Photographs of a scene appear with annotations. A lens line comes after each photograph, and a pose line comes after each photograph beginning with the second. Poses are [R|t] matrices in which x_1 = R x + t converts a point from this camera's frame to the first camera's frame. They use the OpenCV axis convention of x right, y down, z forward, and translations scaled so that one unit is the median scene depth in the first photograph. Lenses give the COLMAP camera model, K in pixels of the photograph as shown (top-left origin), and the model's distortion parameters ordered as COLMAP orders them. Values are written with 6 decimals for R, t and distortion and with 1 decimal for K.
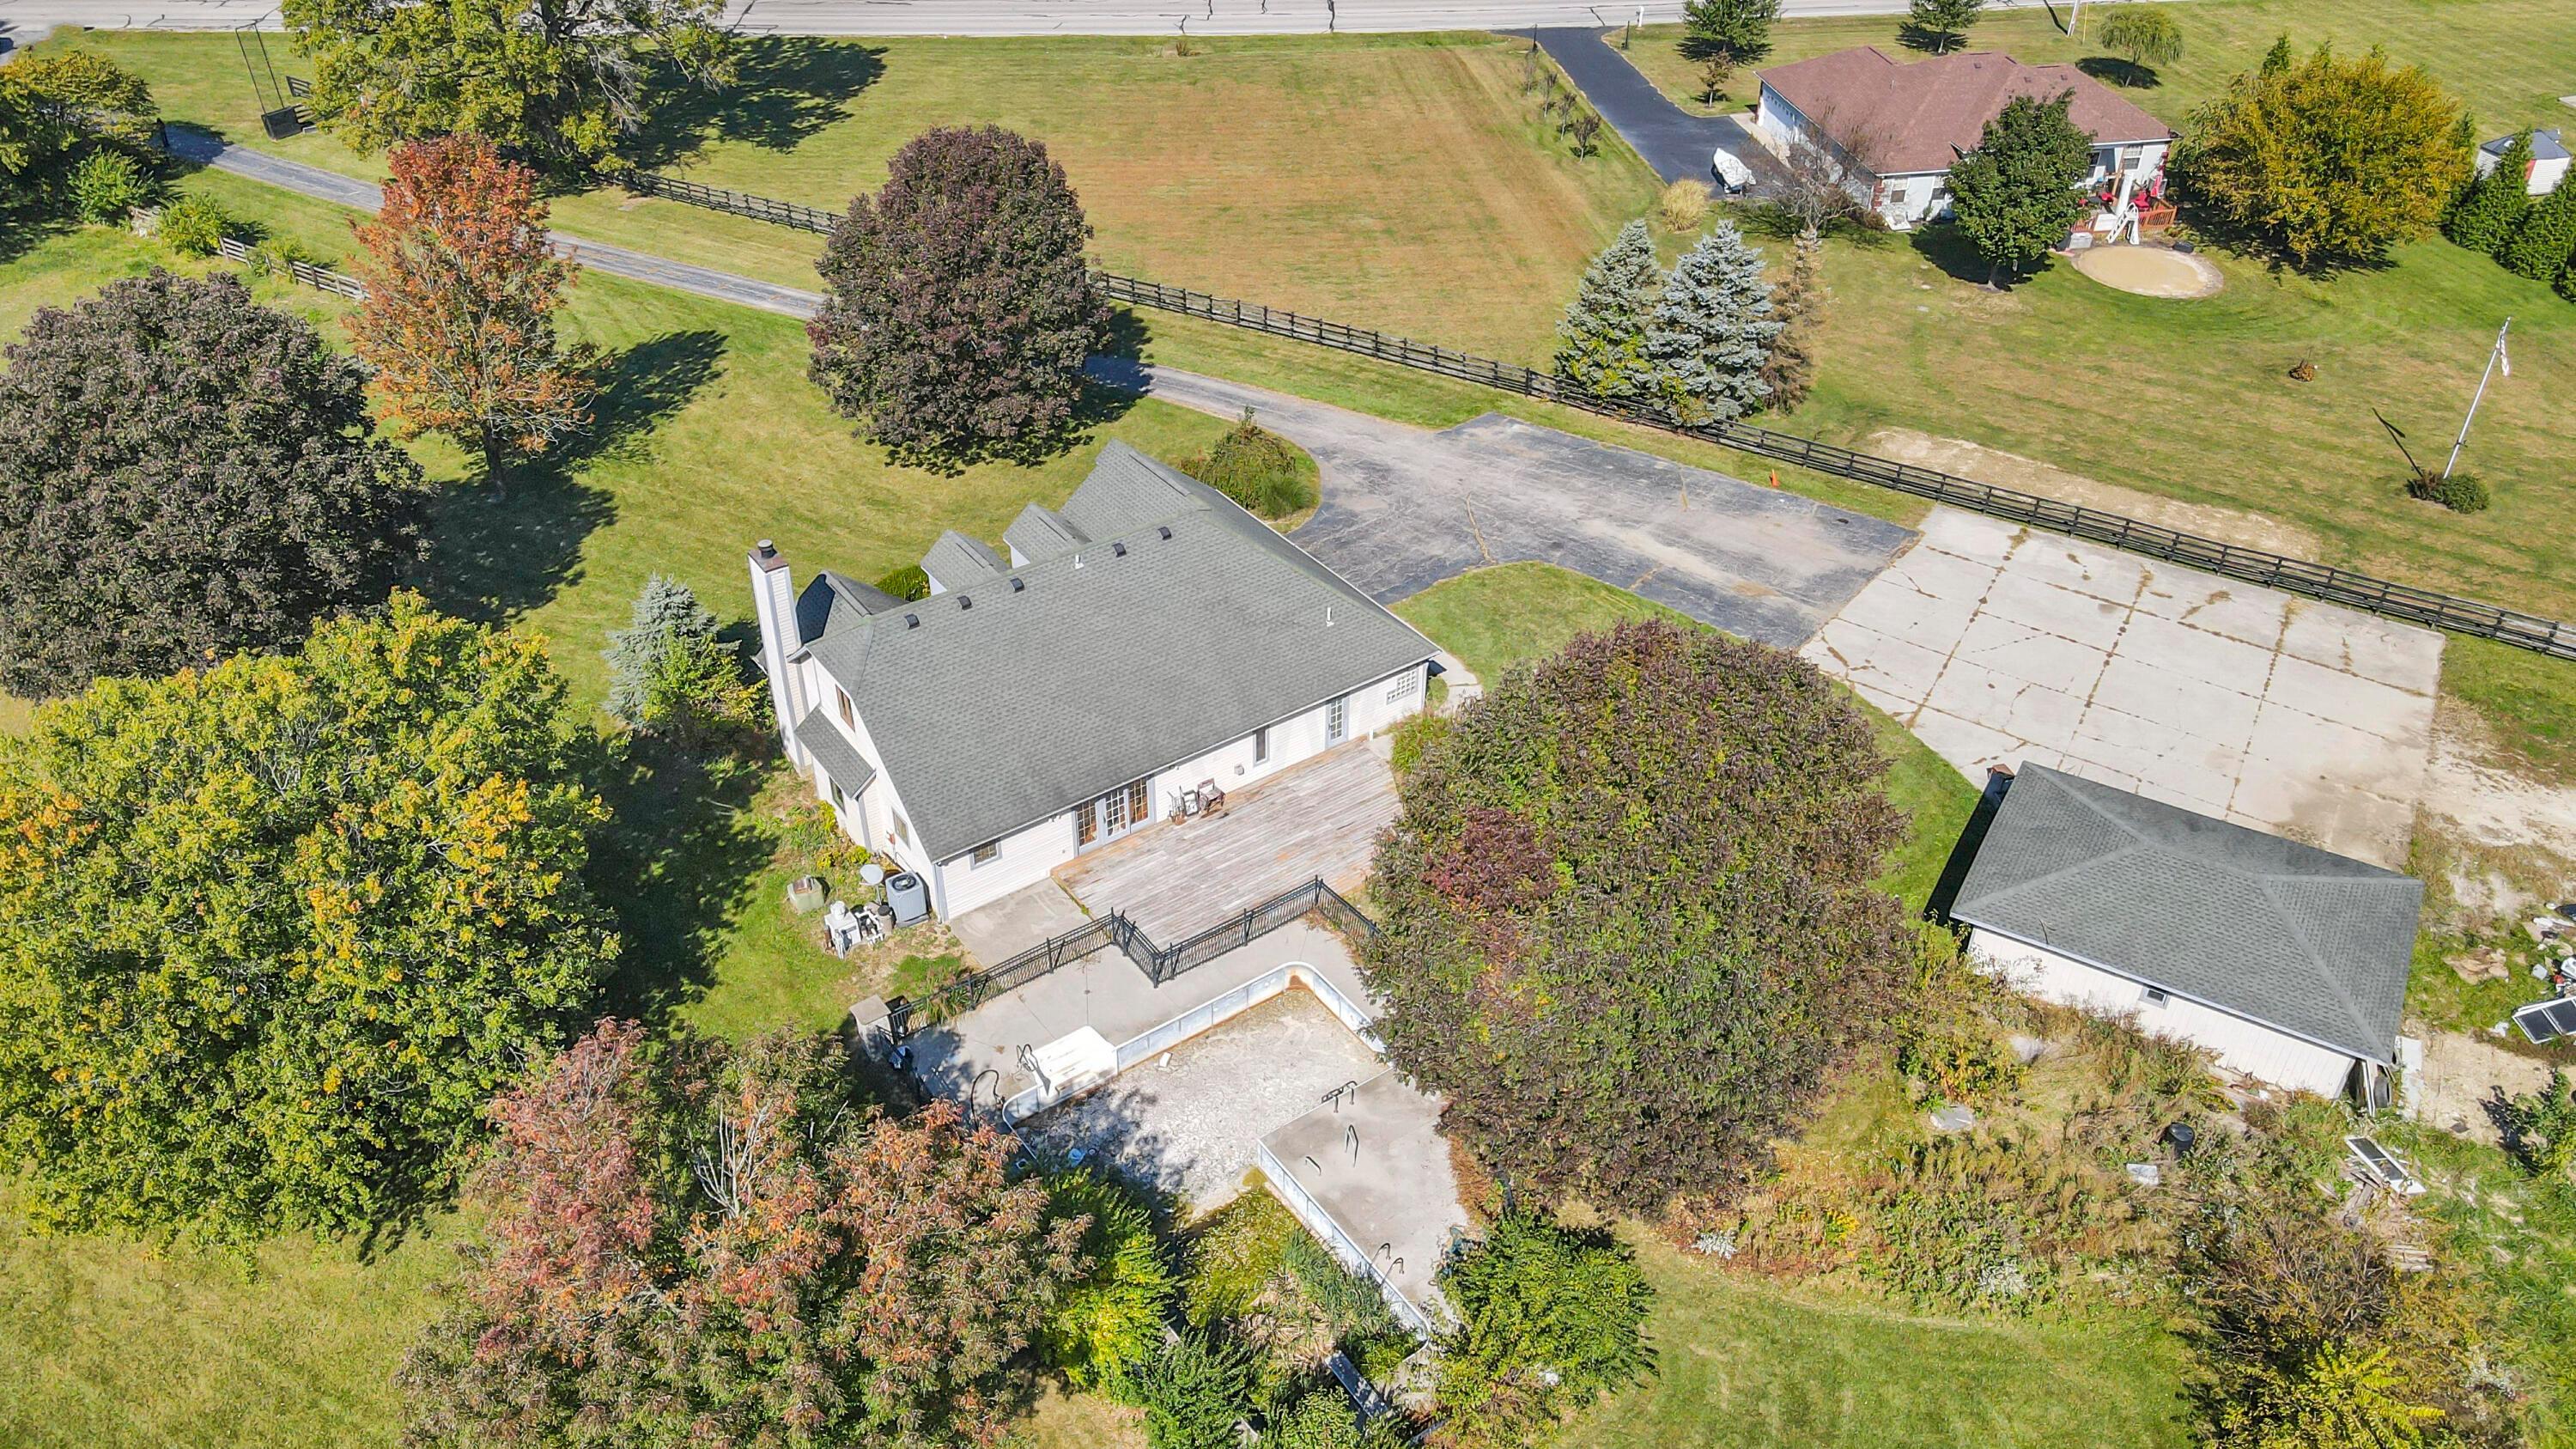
lens RADIAL K [[1898.3, 0, 1288.4], [0, 1898.3, 710.8], [0, 0, 1]] dist [0.005500, 0.025159]
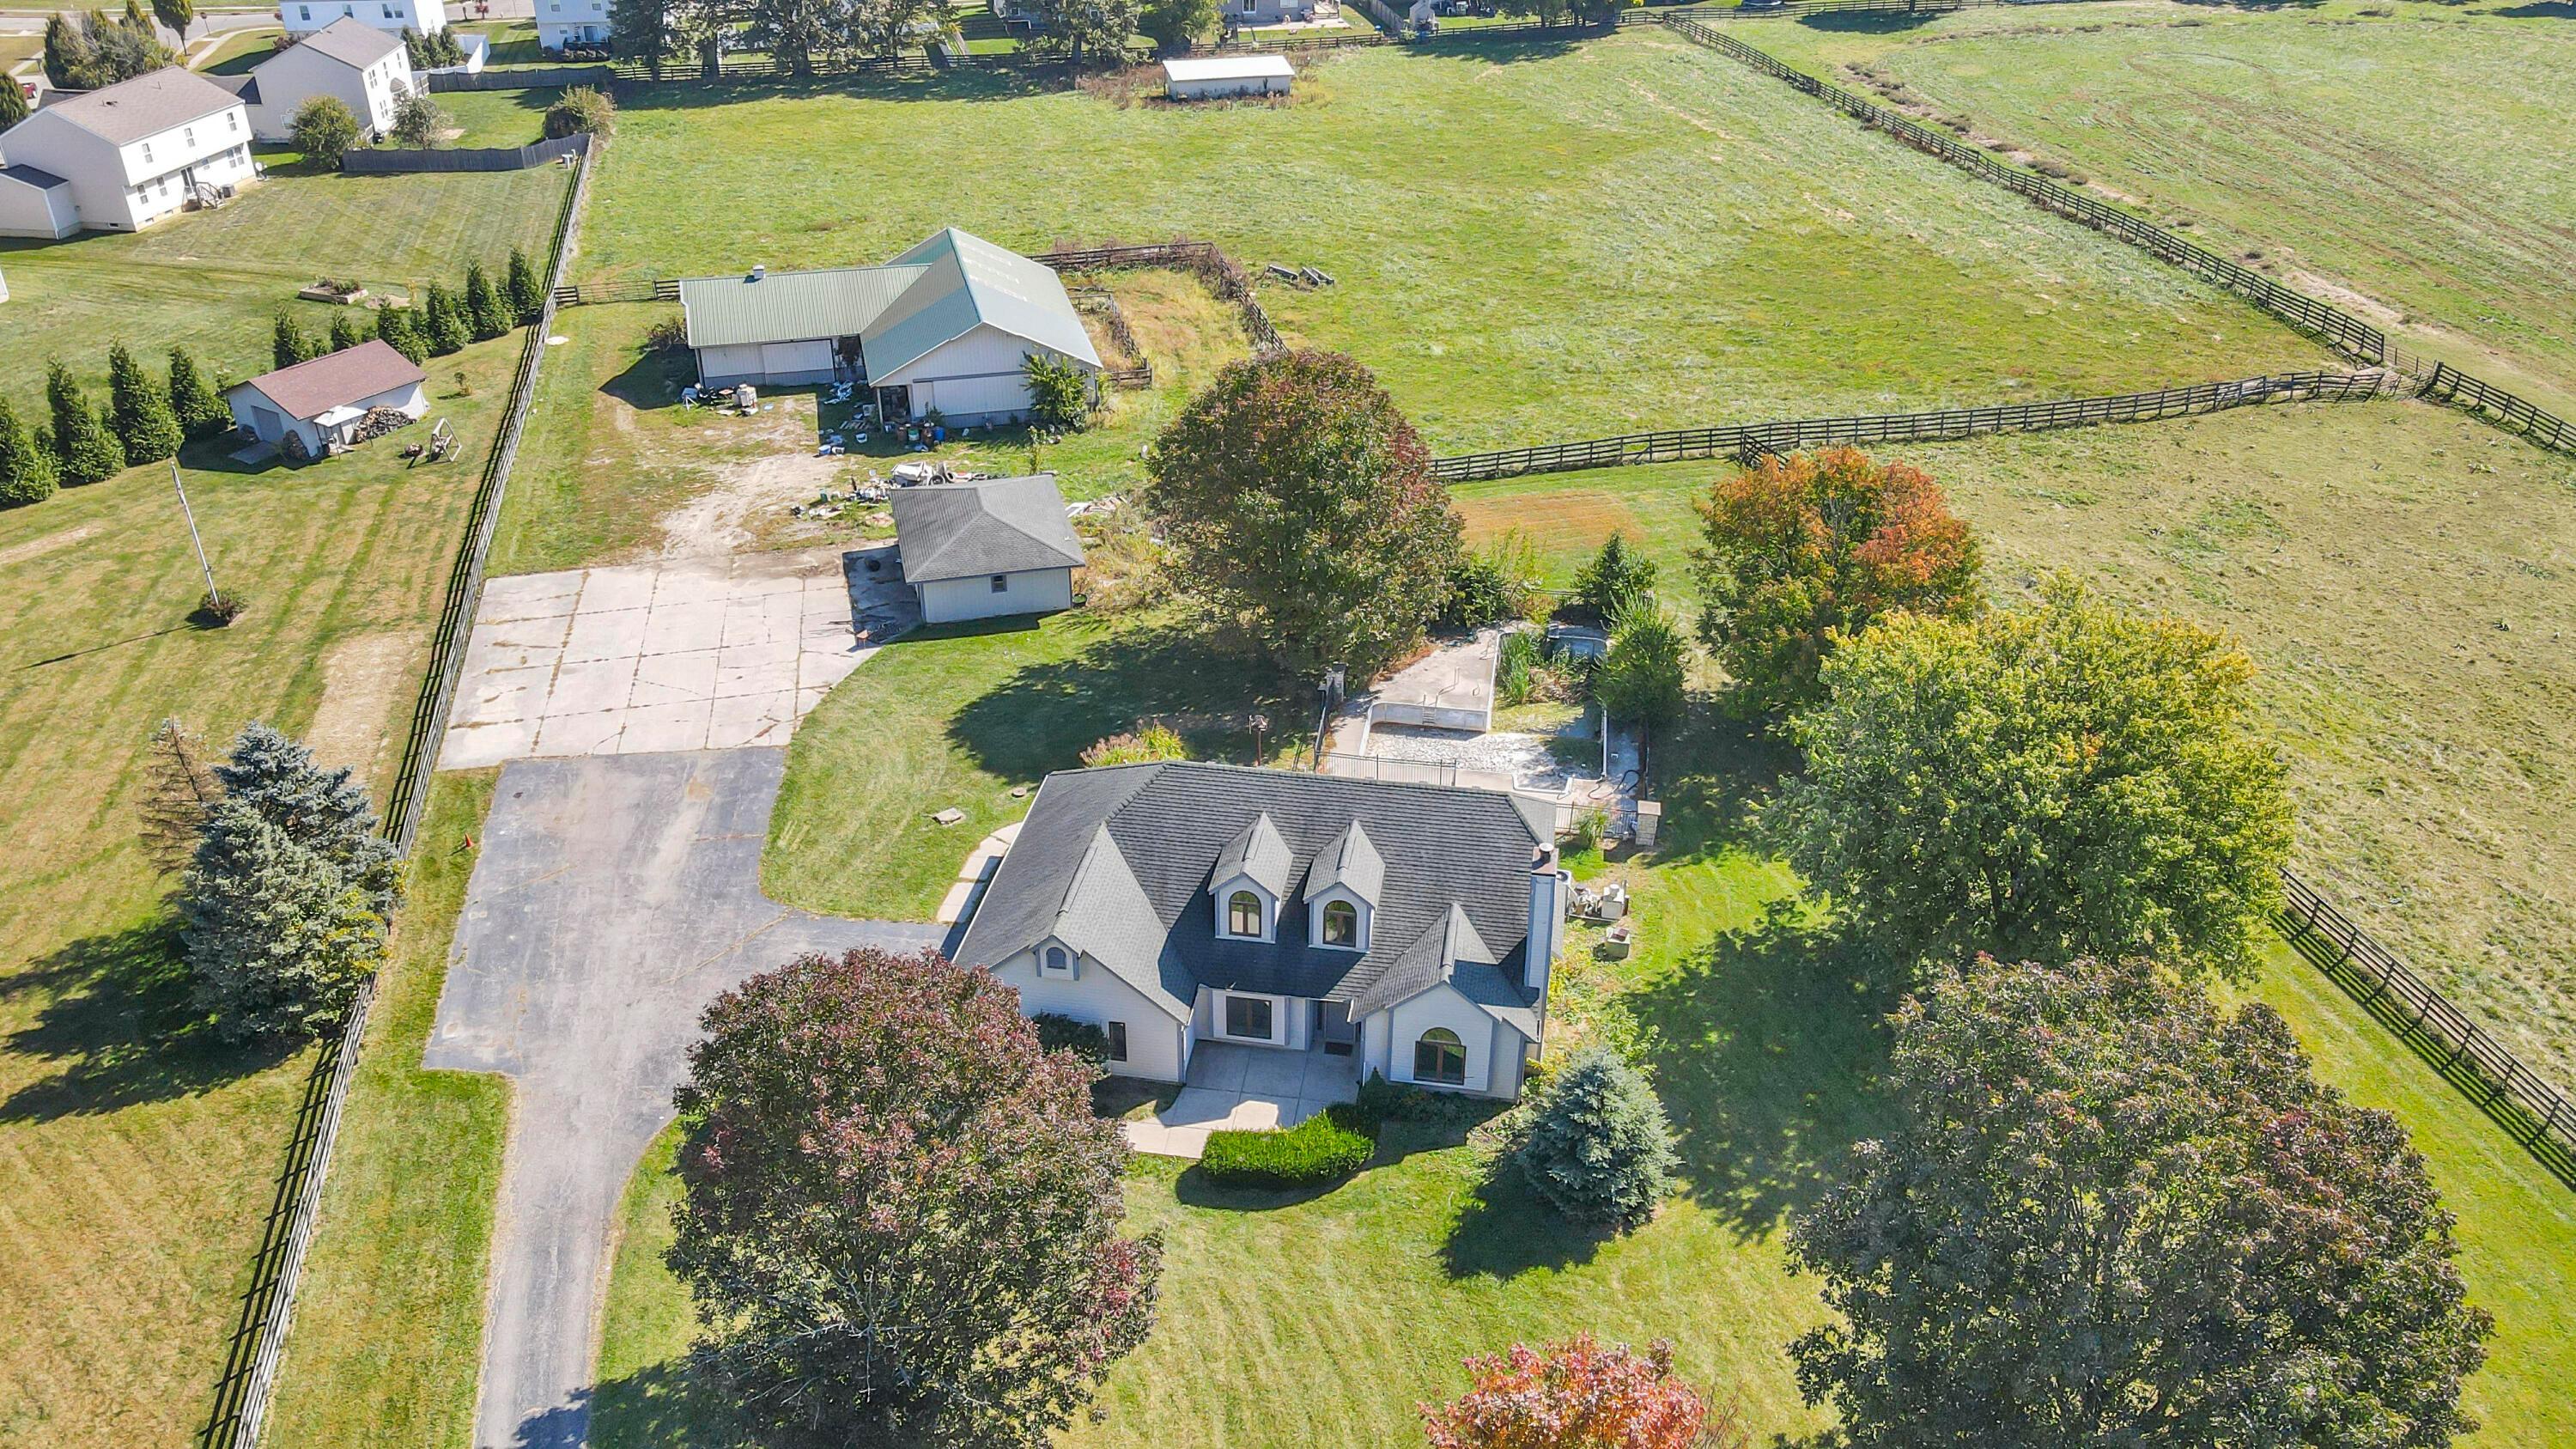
lens RADIAL K [[1898.3, 0, 1288.4], [0, 1898.3, 710.8], [0, 0, 1]] dist [0.005500, 0.025159]
pose [[-0.713146, -0.353342, 0.605452, -0.589124], [0.400002, 0.504168, 0.765385, -0.732759], [-0.575692, 0.788013, -0.218208, 0.966236]]
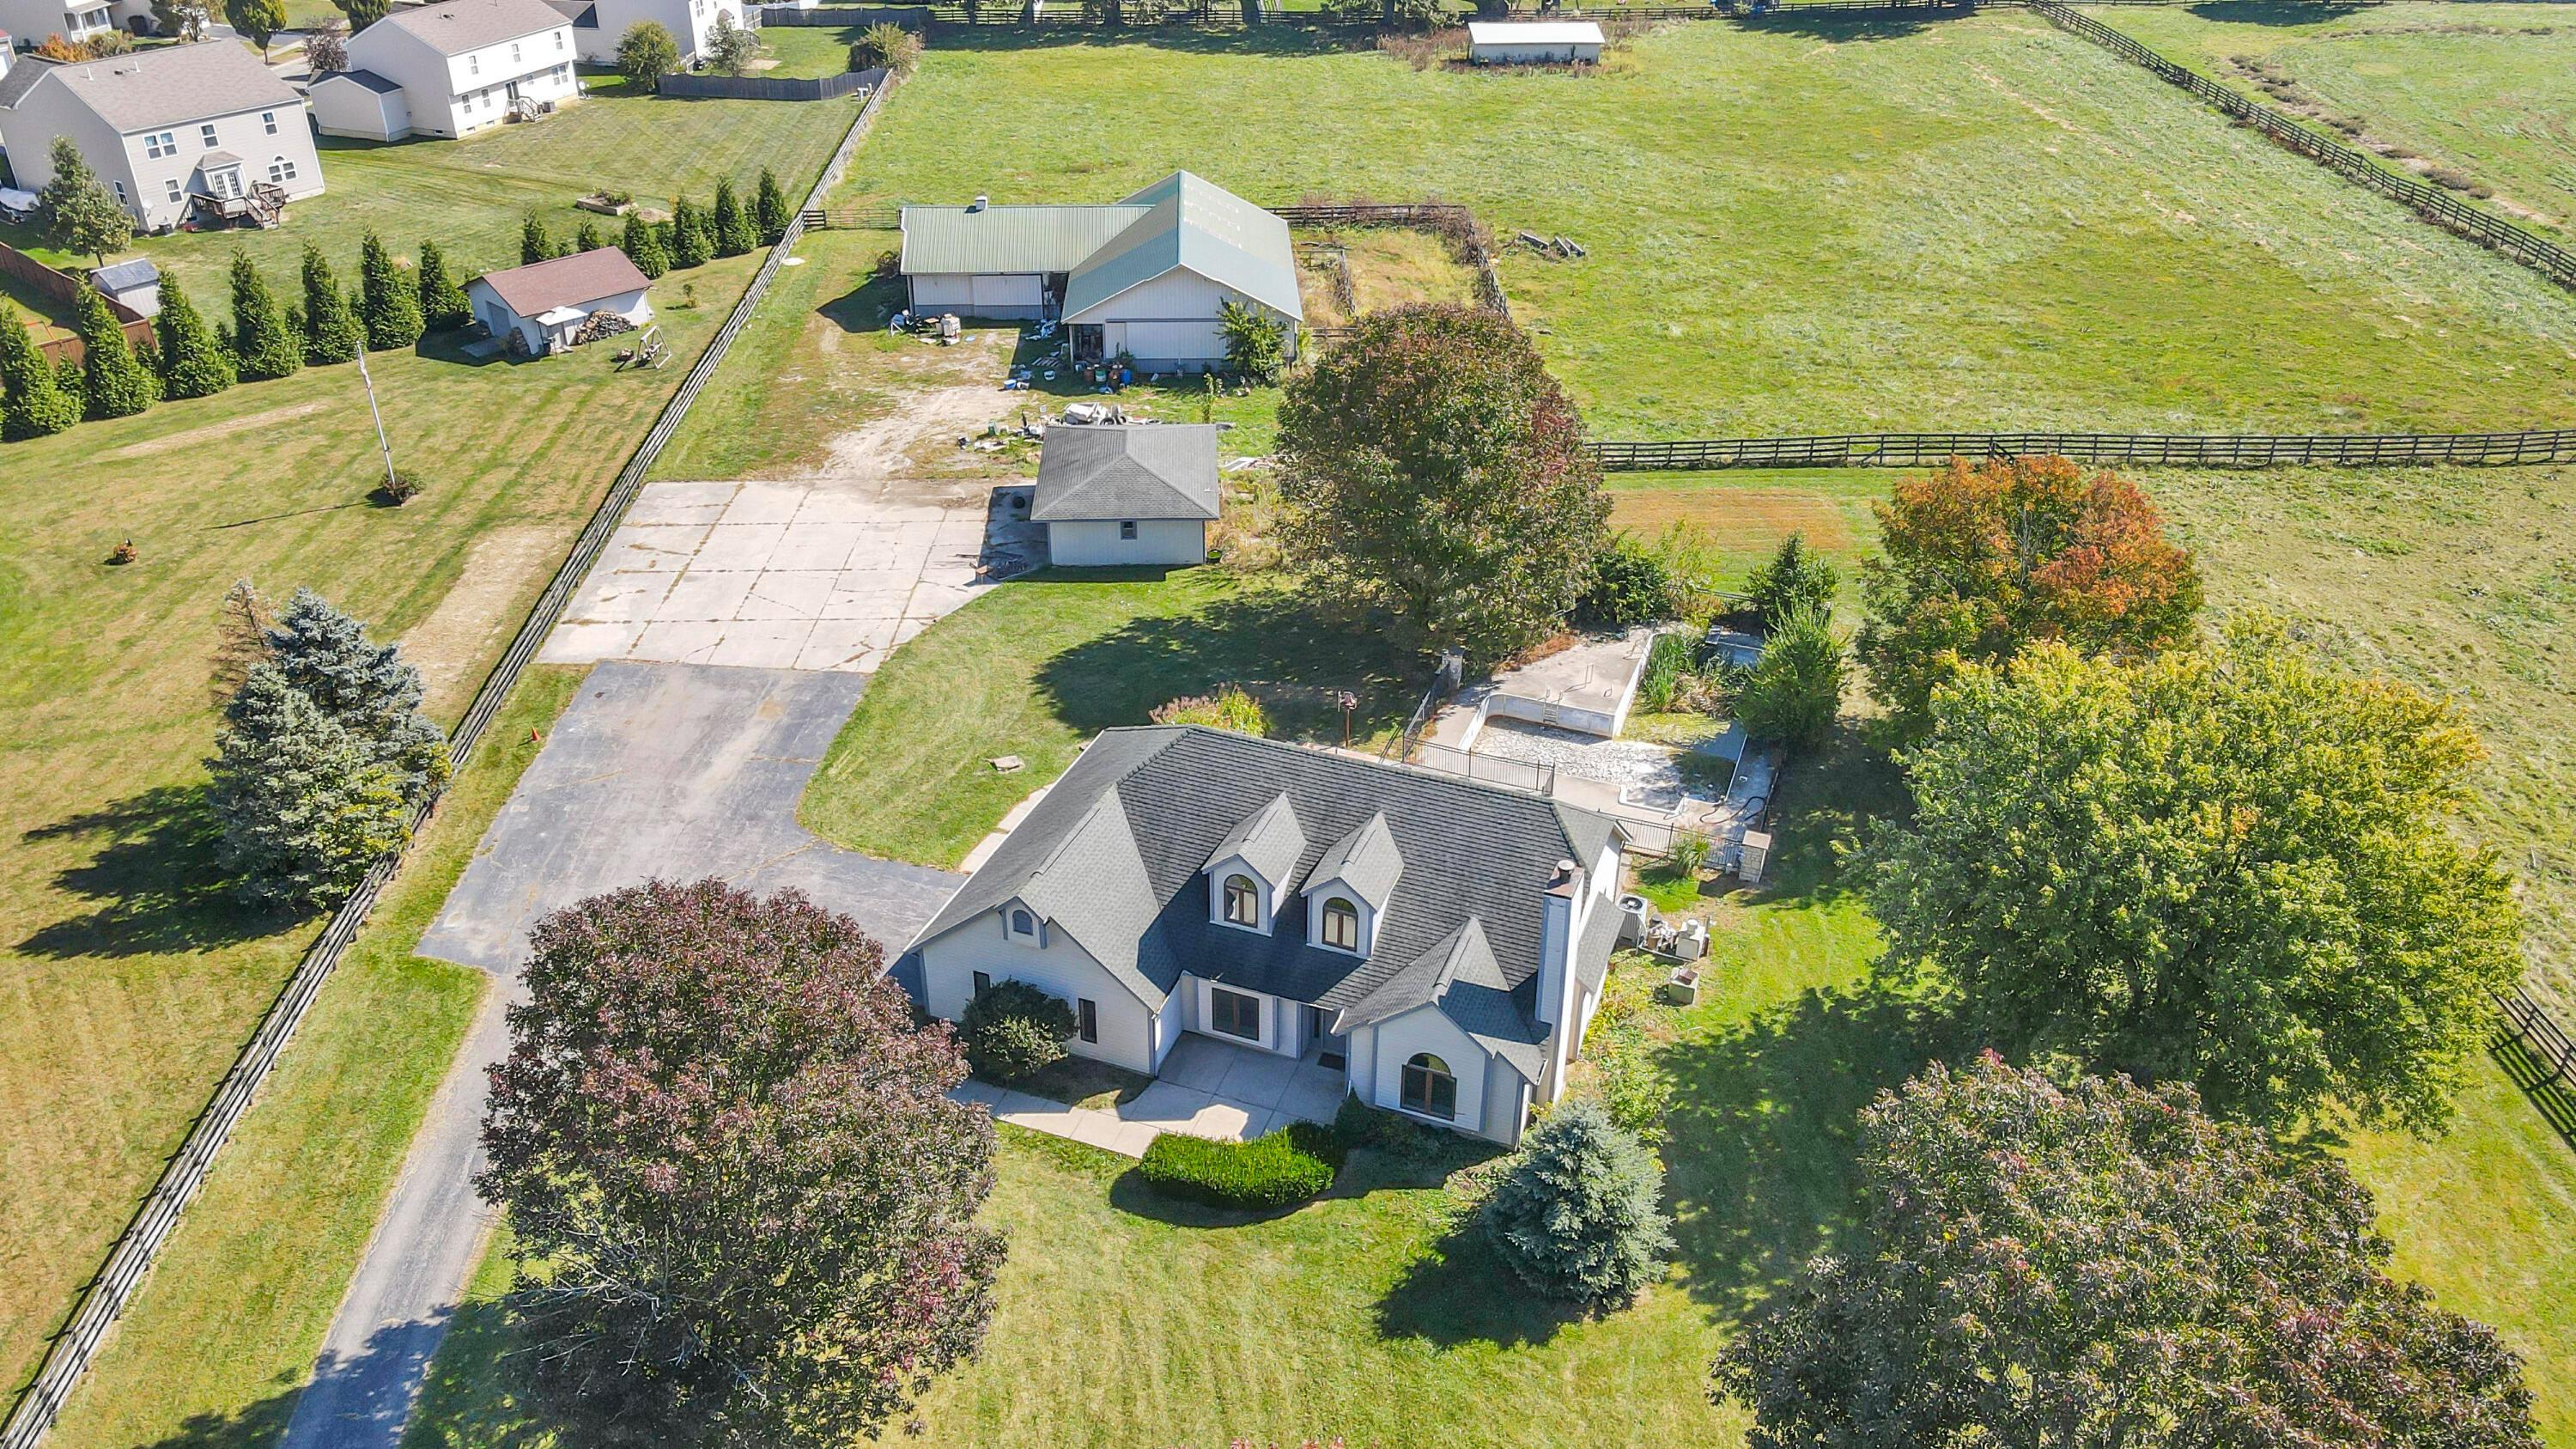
lens RADIAL K [[1898.3, 0, 1288.4], [0, 1898.3, 710.8], [0, 0, 1]] dist [0.005500, 0.025159]
pose [[-0.555402, -0.423237, 0.715820, -0.621711], [0.473973, 0.546172, 0.690685, -0.614883], [-0.683285, 0.722887, -0.102742, 0.877925]]
